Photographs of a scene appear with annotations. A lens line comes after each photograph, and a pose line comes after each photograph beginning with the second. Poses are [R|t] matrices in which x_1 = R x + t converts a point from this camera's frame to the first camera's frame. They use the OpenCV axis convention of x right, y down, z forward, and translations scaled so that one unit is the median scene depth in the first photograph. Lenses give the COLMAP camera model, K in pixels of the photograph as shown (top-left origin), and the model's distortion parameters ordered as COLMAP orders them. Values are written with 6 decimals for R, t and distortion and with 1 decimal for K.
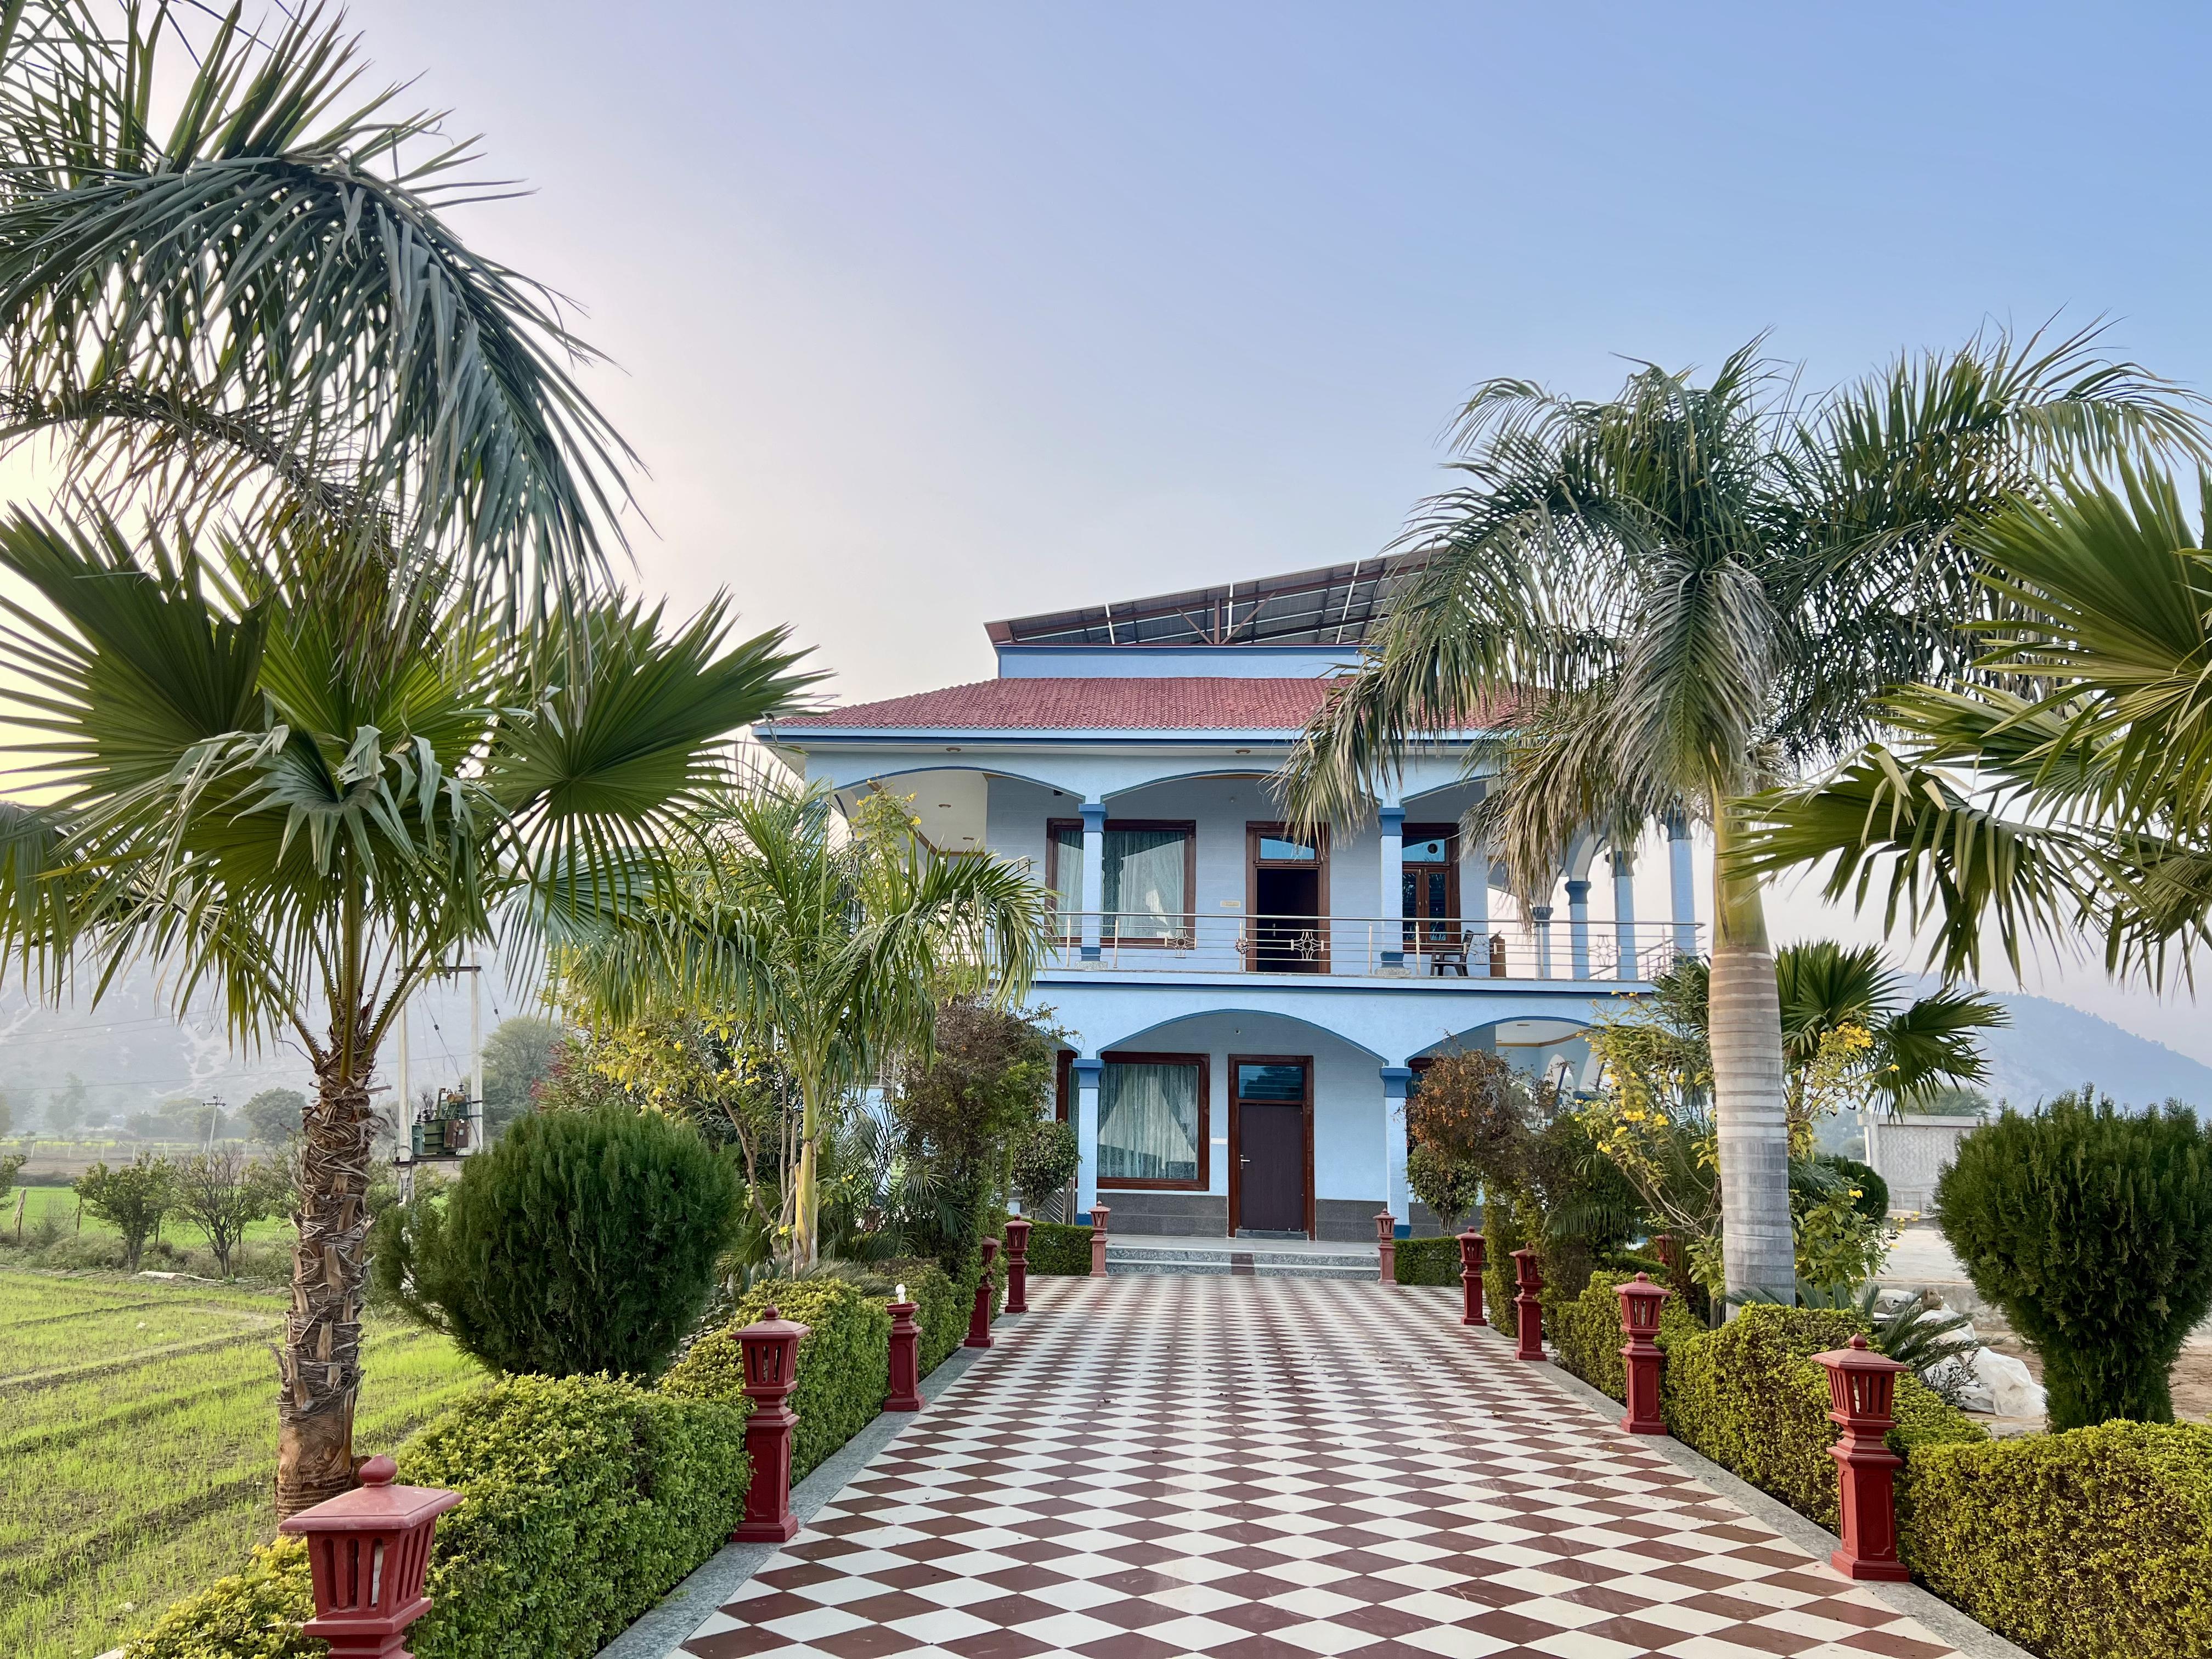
lens RADIAL K [[1589.4, 0, 1106.0], [0, 1589.4, 829.5], [0, 0, 1]] dist [0.088375, -0.138824]
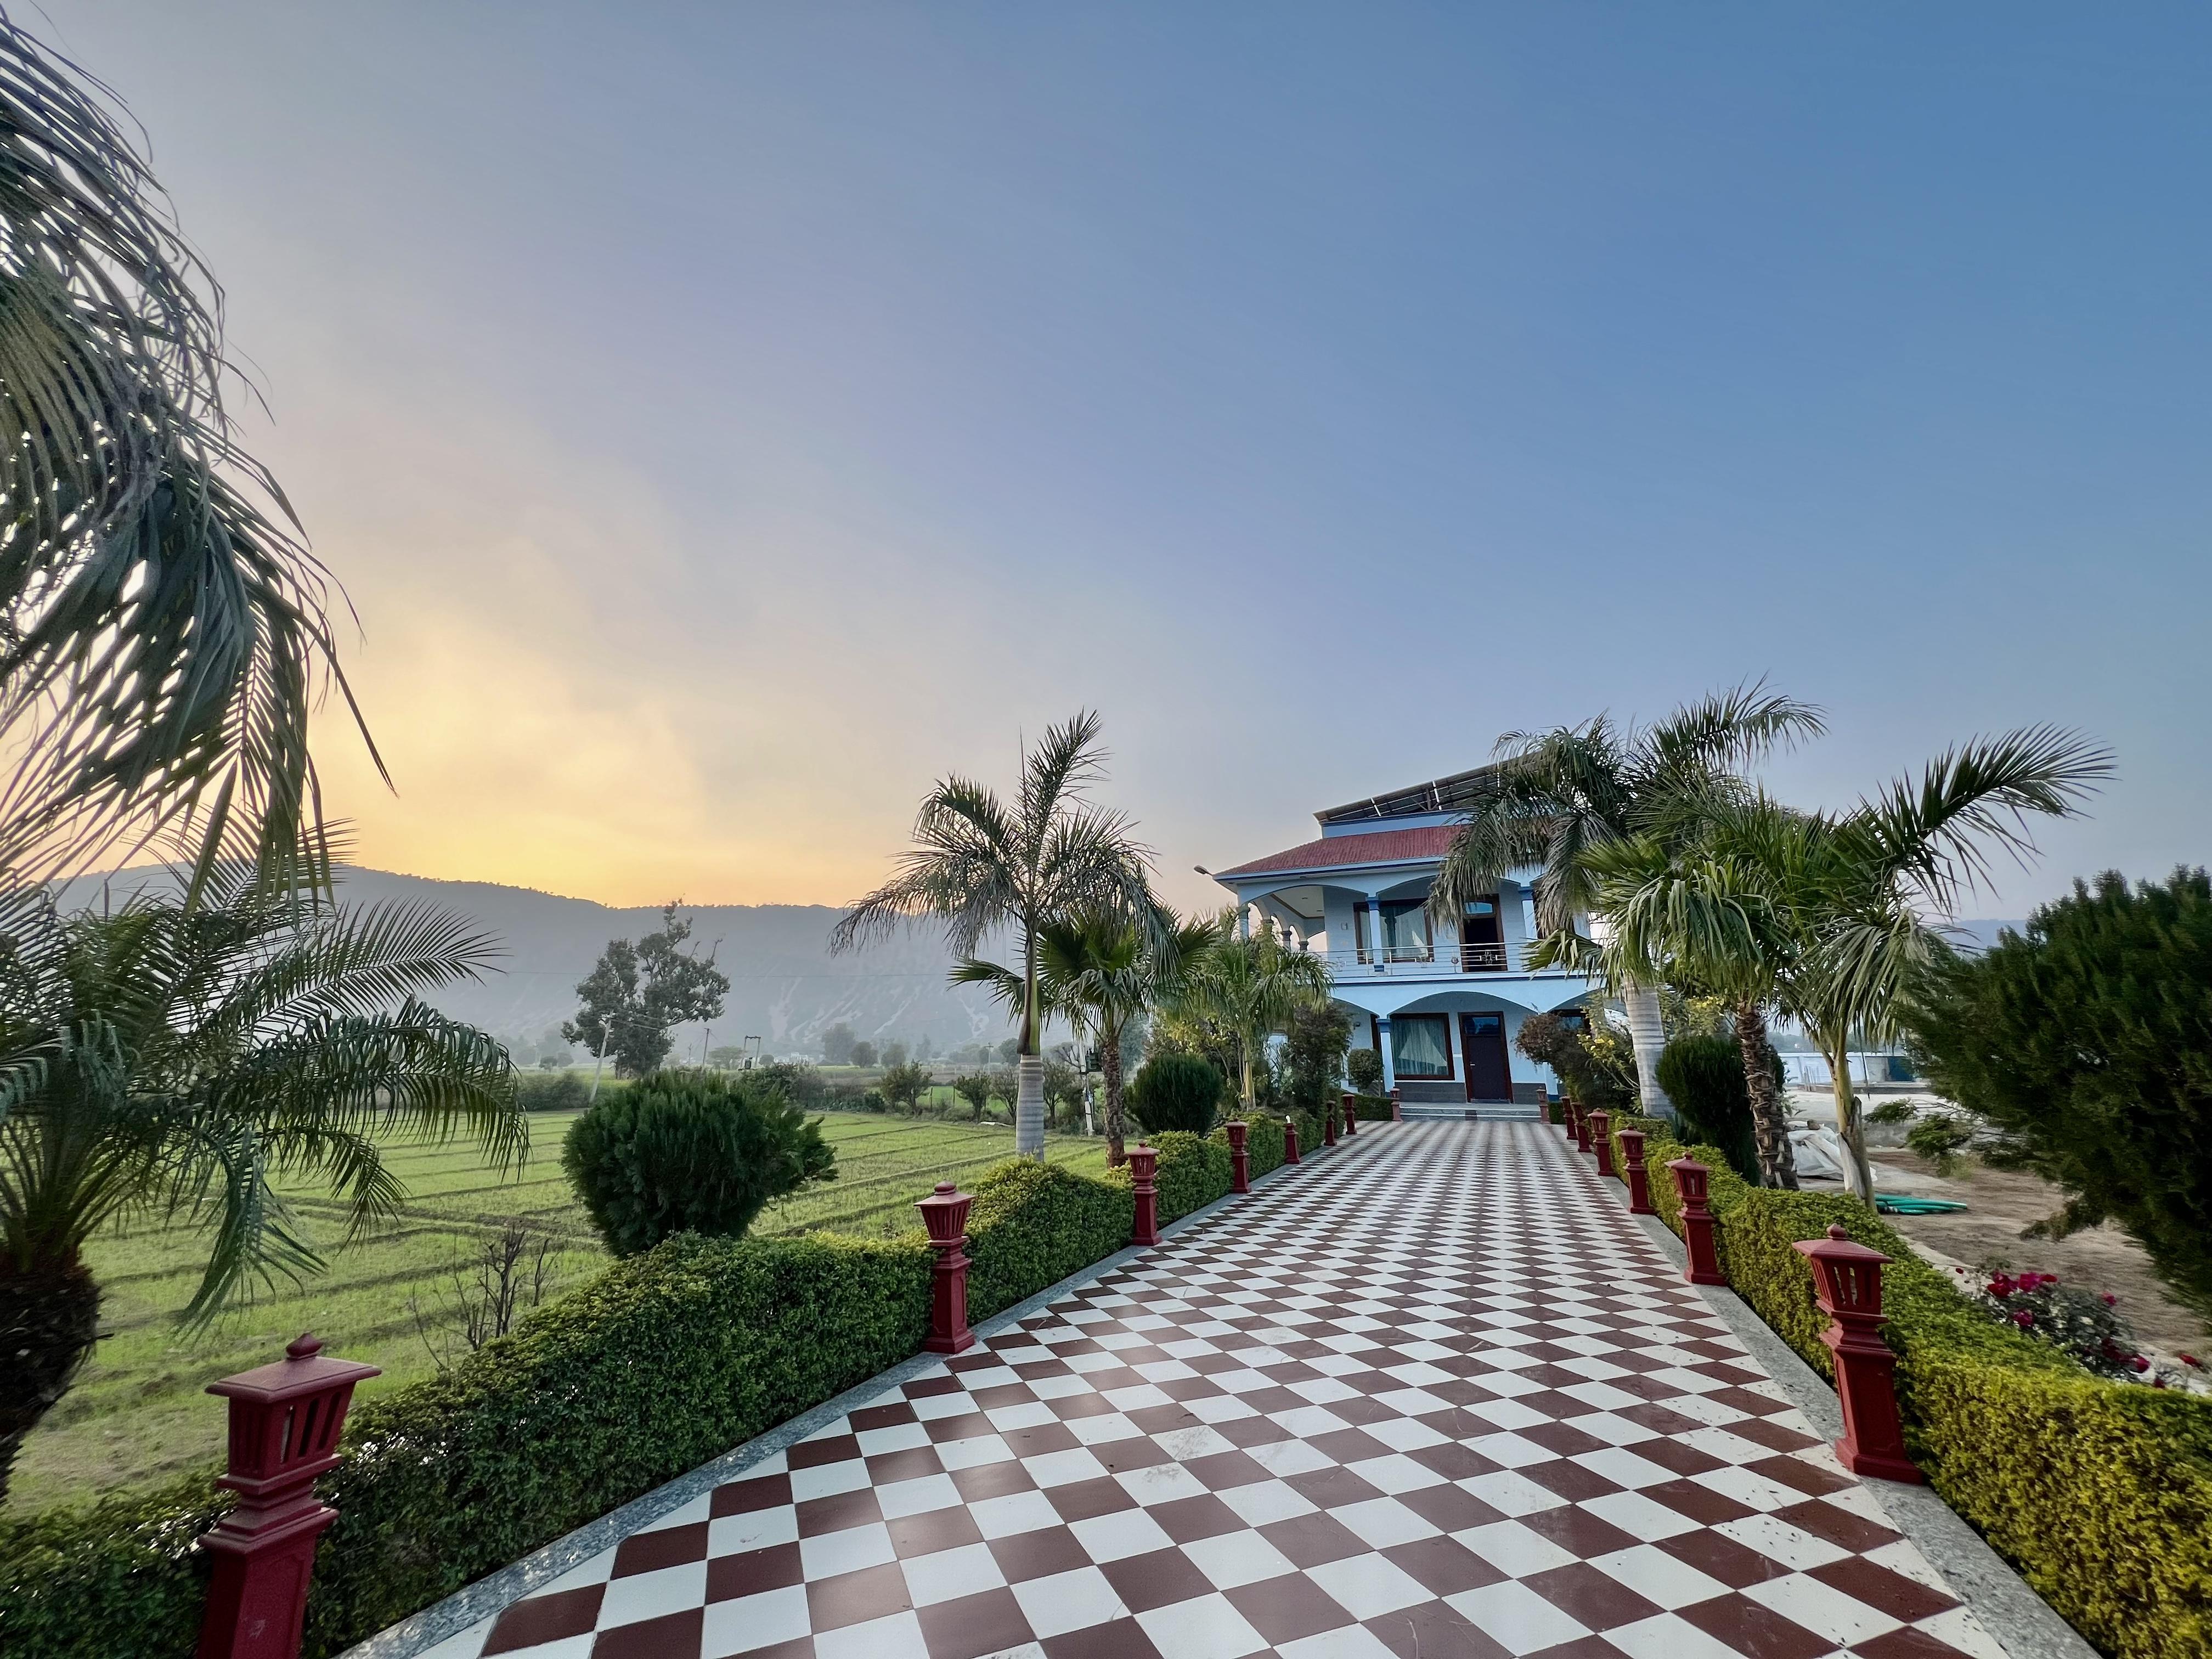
lens RADIAL K [[882.6, 0, 1106.0], [0, 882.6, 829.5], [0, 0, 1]] dist [-0.015894, -0.000012]
pose [[0.936643, -0.109509, -0.332727, 0.063011], [0.088835, 0.993083, -0.076776, -0.049797], [0.338833, 0.042354, 0.939893, -0.242532]]
